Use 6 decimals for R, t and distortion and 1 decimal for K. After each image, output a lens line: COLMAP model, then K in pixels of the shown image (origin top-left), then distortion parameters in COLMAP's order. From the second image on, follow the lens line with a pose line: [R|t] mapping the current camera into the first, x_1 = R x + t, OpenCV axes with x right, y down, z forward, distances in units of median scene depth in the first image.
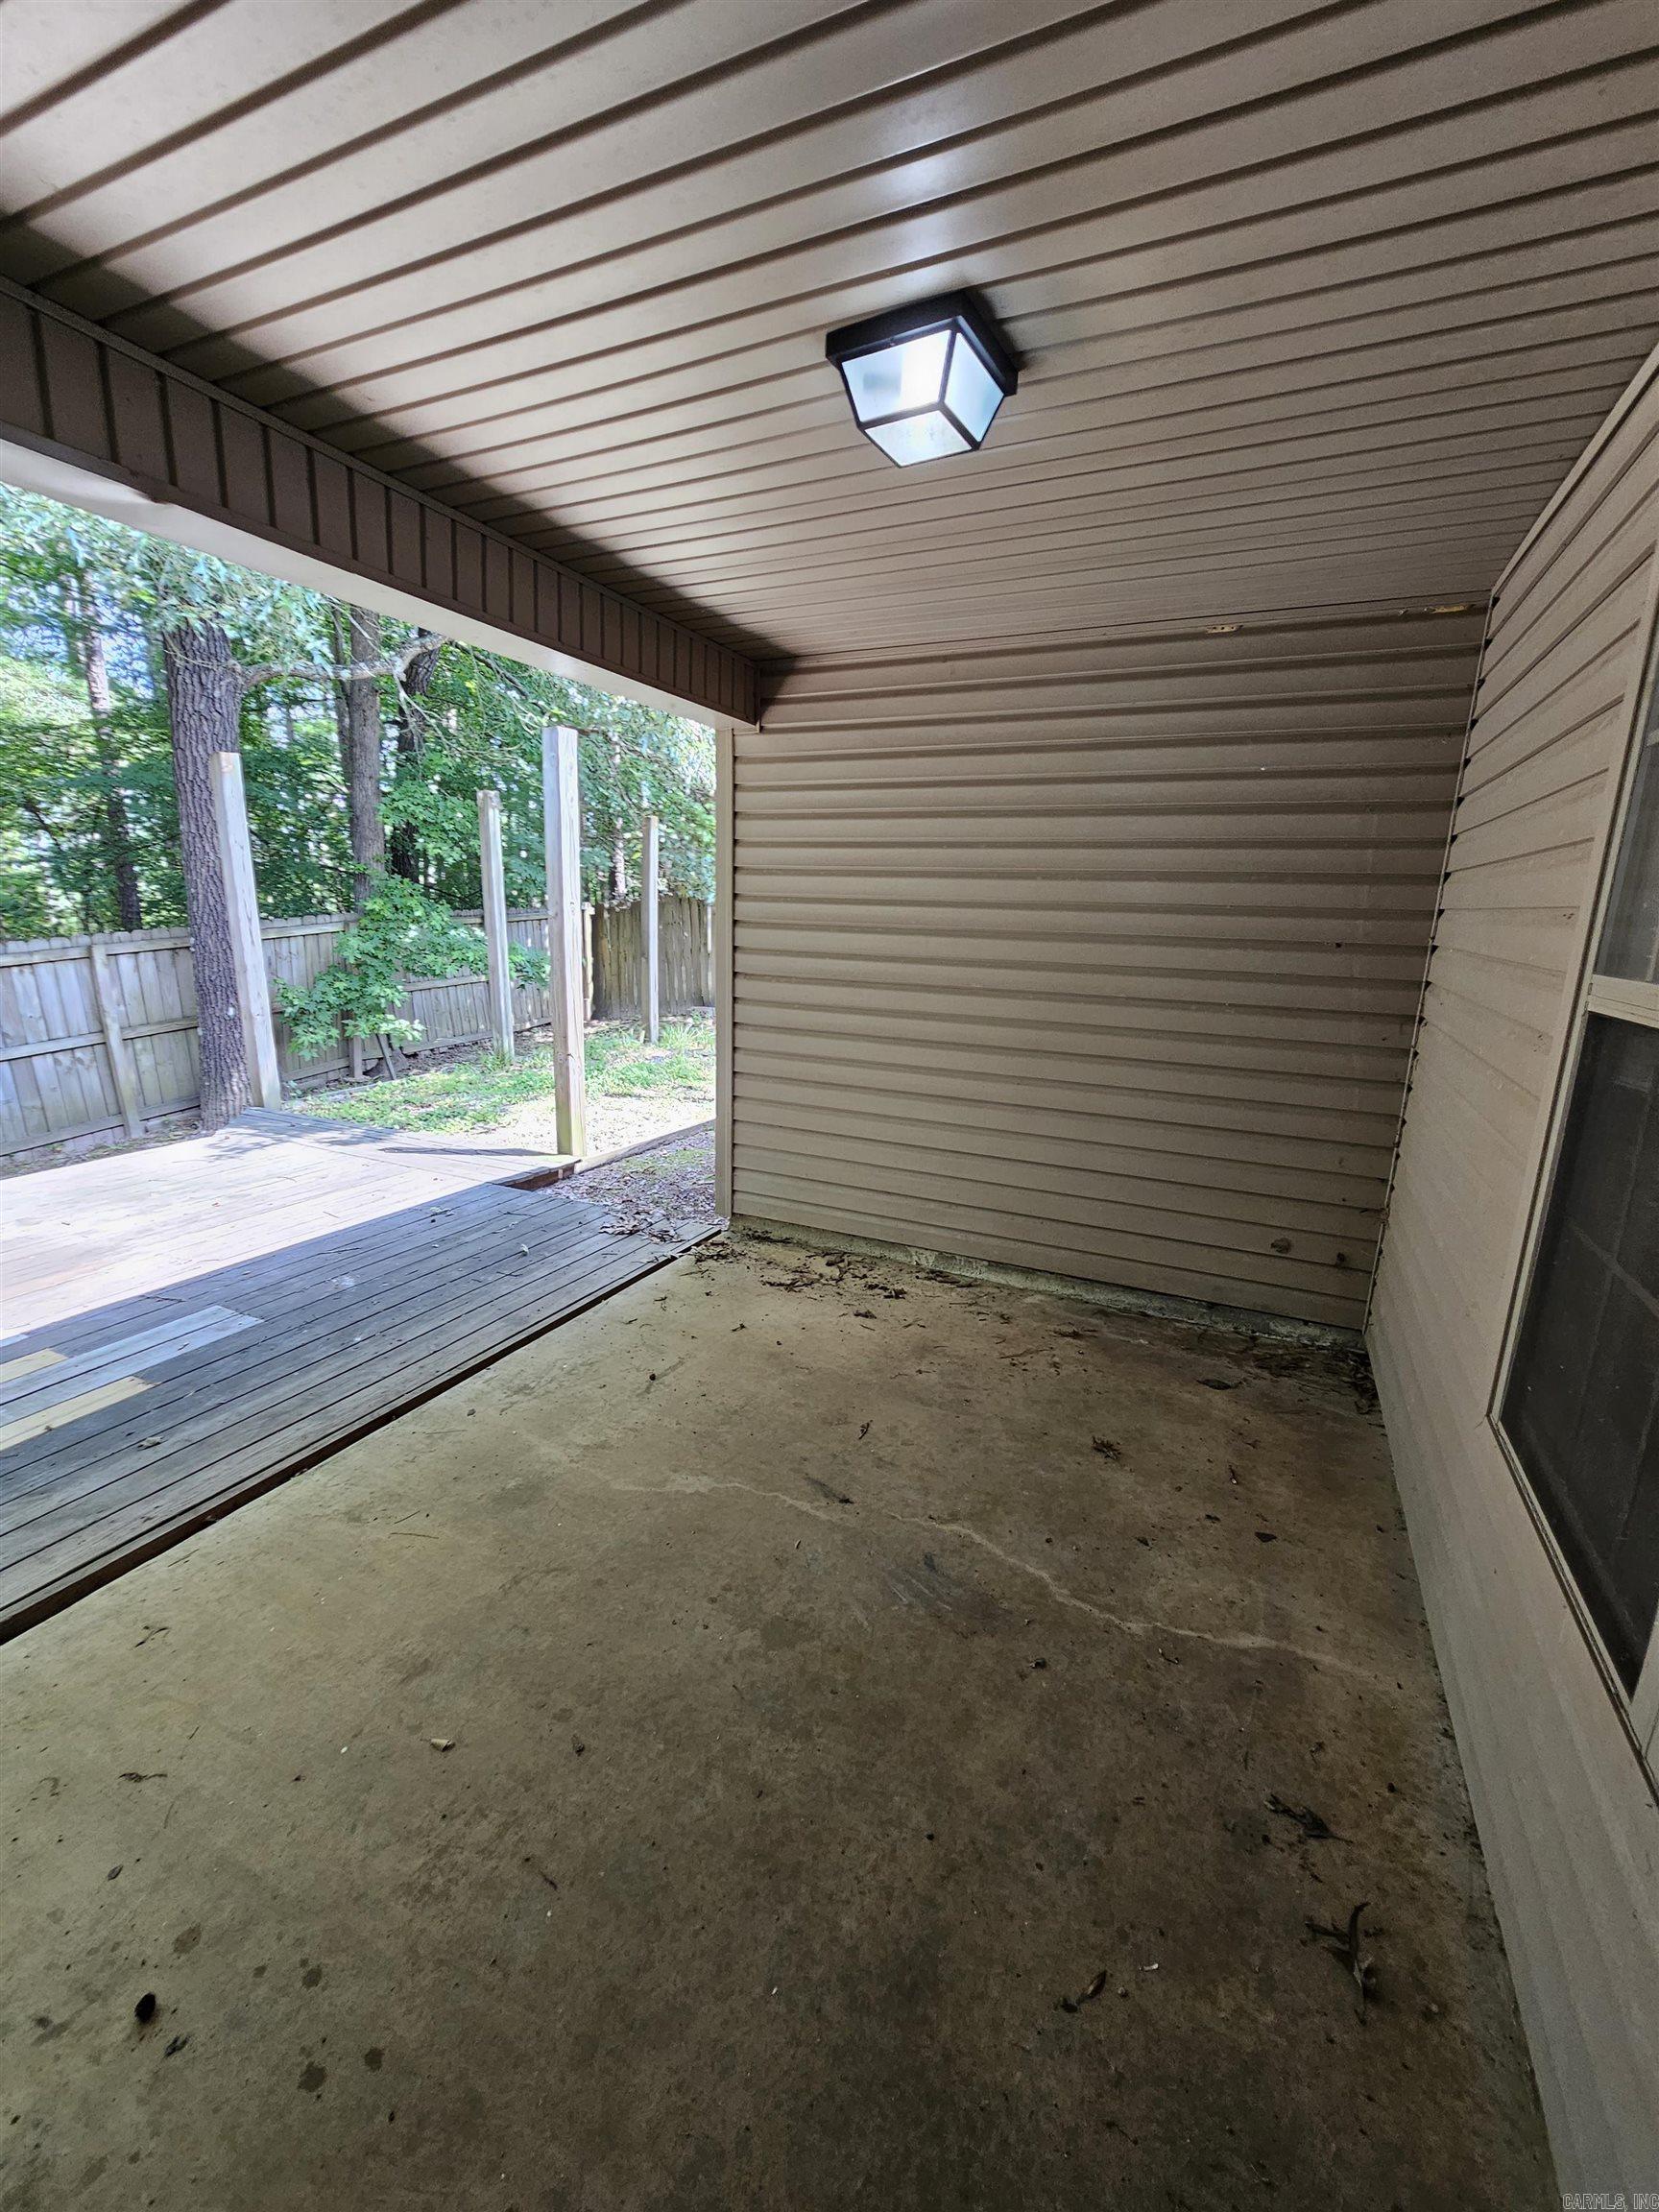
lens RADIAL K [[905.0, 0, 835.0], [0, 905.0, 1109.0], [0, 0, 1]] dist [-0.005515, 0.001517]
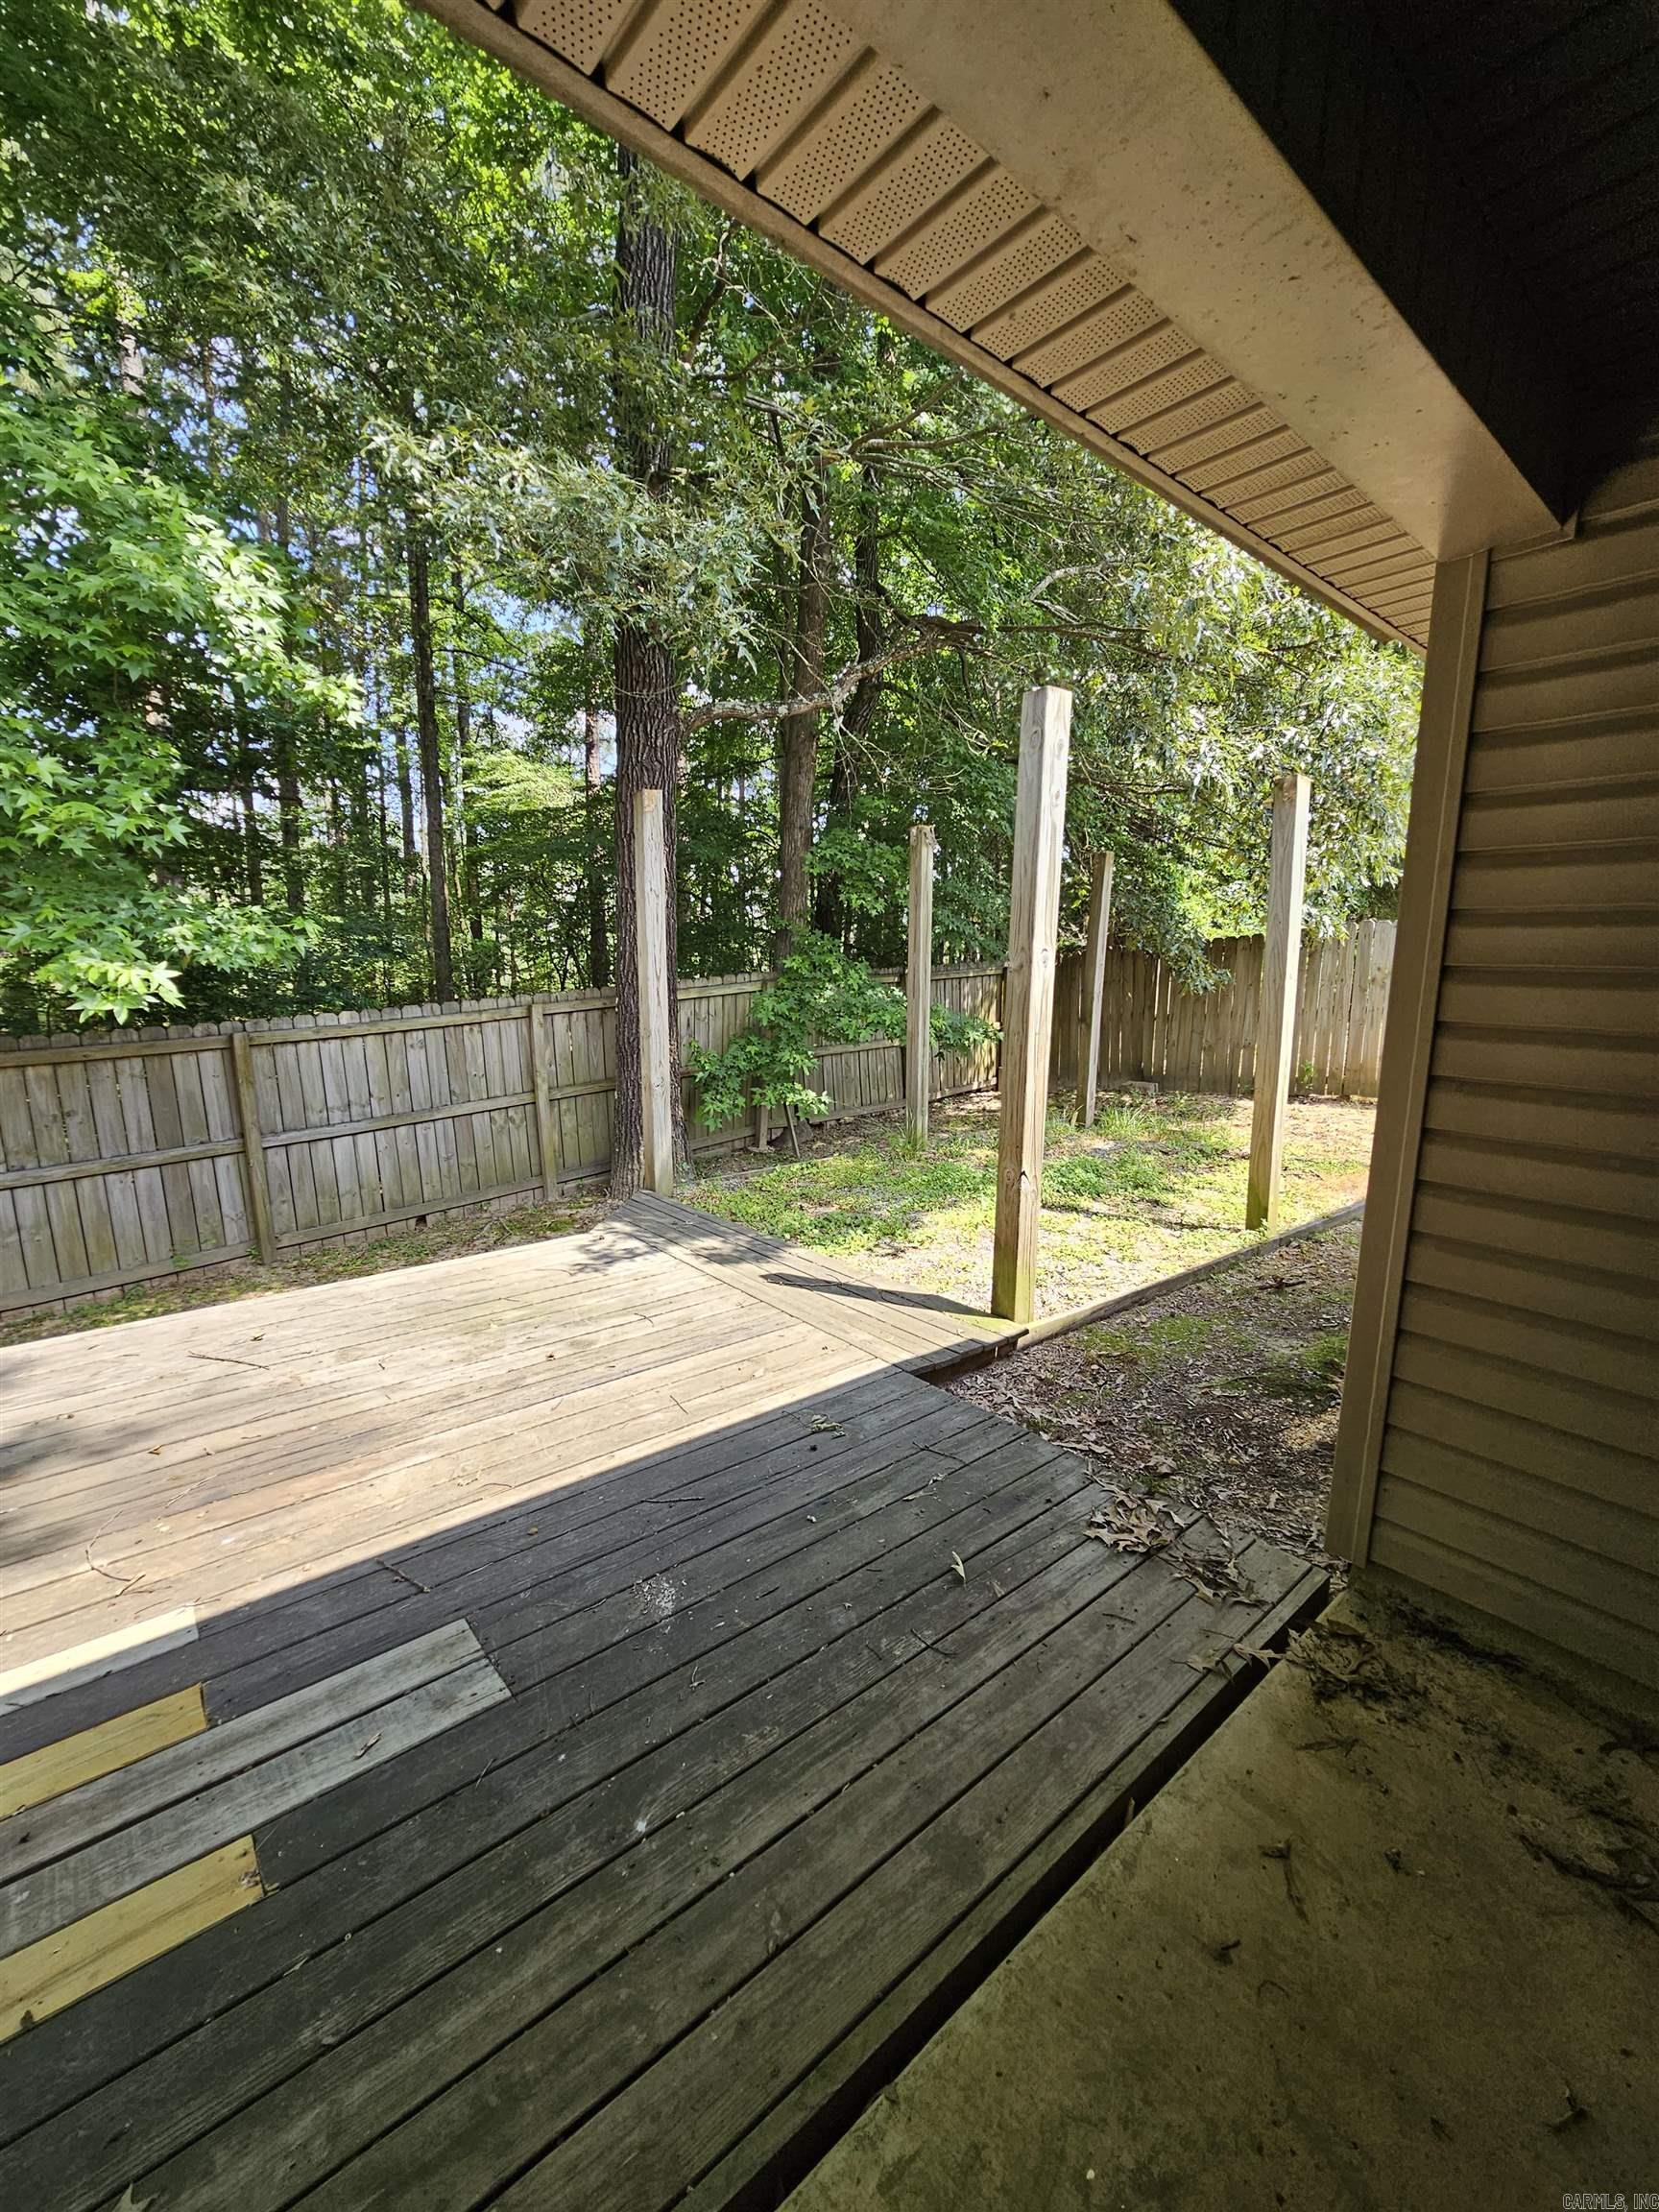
lens RADIAL K [[905.0, 0, 833.2], [0, 905.0, 1105.2], [0, 0, 1]] dist [-0.005515, 0.001517]
pose [[0.909390, 0.051884, -0.412696, -0.108550], [-0.080130, 0.995457, -0.051422, -0.047286], [0.408153, 0.079832, 0.909416, 0.242833]]
